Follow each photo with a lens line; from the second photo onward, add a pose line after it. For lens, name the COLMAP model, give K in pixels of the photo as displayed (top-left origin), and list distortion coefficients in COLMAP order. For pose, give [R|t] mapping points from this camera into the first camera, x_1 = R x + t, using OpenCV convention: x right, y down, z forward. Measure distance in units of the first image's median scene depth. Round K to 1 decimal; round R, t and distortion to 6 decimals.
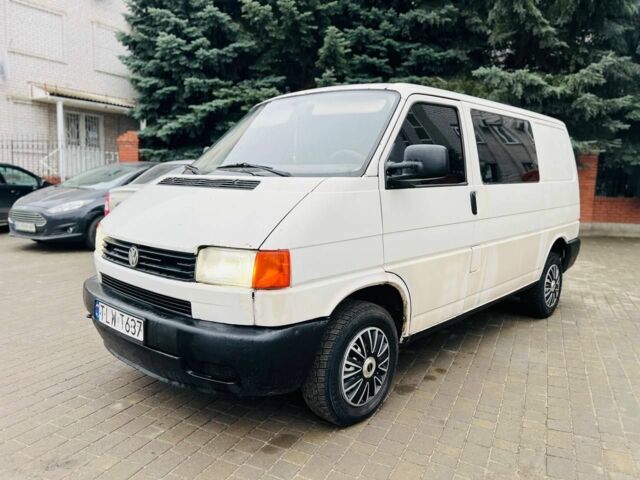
lens RADIAL K [[495.5, 0, 313.2], [0, 495.5, 248.1], [0, 0, 1]] dist [0.026512, -0.008084]
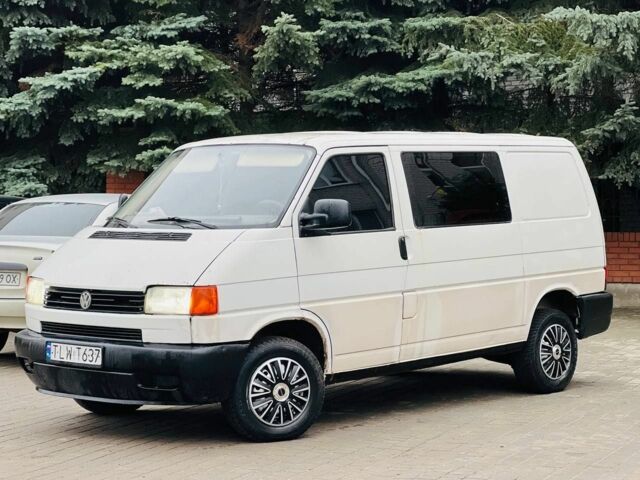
lens RADIAL K [[1527.4, 0, 287.4], [0, 1527.4, 239.1], [0, 0, 1]] dist [0.079709, 0.616082]
pose [[0.999638, -0.026685, -0.003324, 0.125233], [0.026165, 0.993714, -0.108849, 0.262493], [0.006208, 0.108723, 0.994053, -2.452201]]
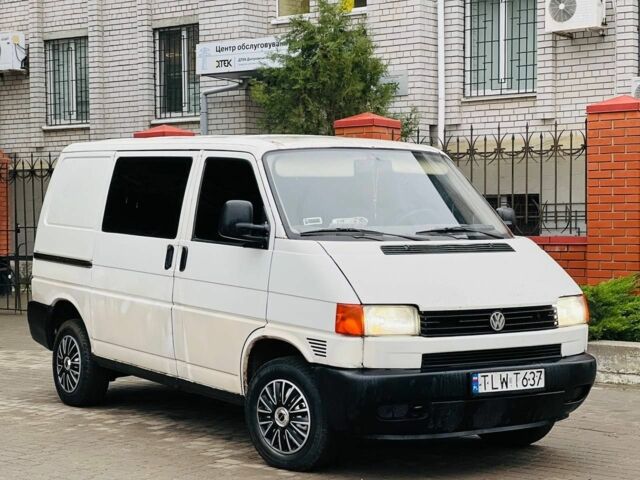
lens RADIAL K [[1527.4, 0, 287.4], [0, 1527.4, 239.1], [0, 0, 1]] dist [0.079709, 0.616082]
pose [[0.231901, -0.053893, 0.971245, -3.396435], [0.136526, 0.990384, 0.022358, -0.271927], [-0.963111, 0.127415, 0.237029, 0.594353]]
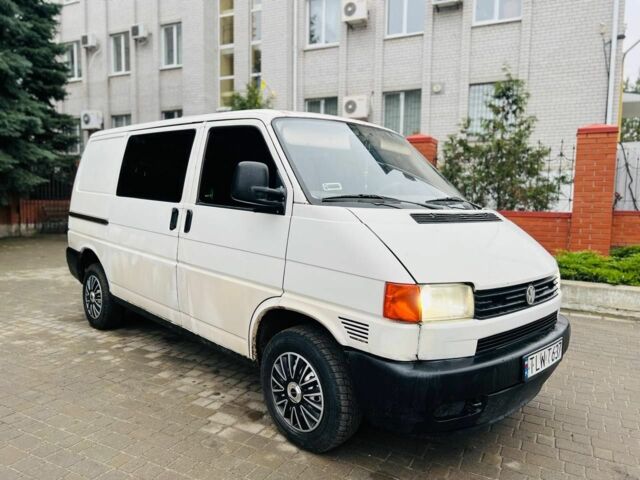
lens RADIAL K [[495.5, 0, 313.2], [0, 495.5, 248.1], [0, 0, 1]] dist [0.026512, -0.008084]
pose [[0.030379, -0.128847, 0.991199, -1.285365], [0.106922, 0.986386, 0.124944, -0.236383], [-0.993803, 0.102186, 0.043742, 1.299474]]
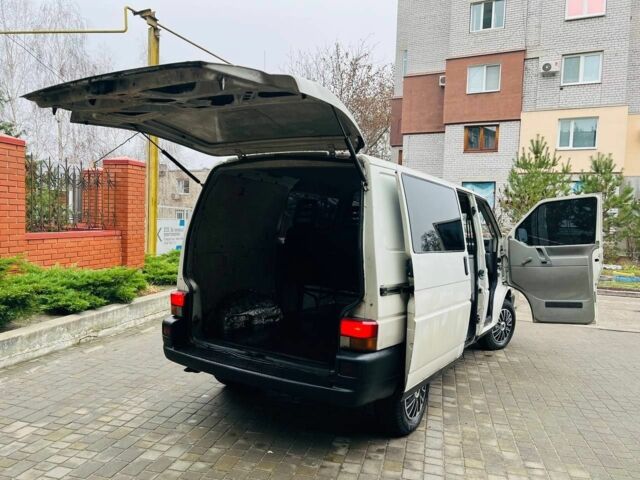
lens RADIAL K [[495.5, 0, 313.2], [0, 495.5, 248.1], [0, 0, 1]] dist [0.026512, -0.008084]
pose [[-0.967179, -0.058578, -0.247251, 1.001295], [-0.101419, 0.981189, 0.164264, -0.486225], [0.232978, 0.183949, -0.954926, 3.274640]]
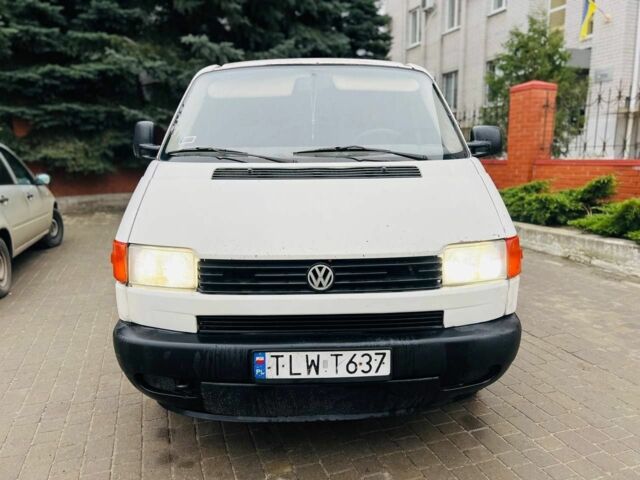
lens RADIAL K [[495.5, 0, 313.2], [0, 495.5, 248.1], [0, 0, 1]] dist [0.026512, -0.008084]
pose [[0.707156, -0.169942, 0.686331, -0.820380], [0.124770, 0.985446, 0.115449, -0.107195], [-0.695962, 0.003994, 0.718067, 0.438461]]
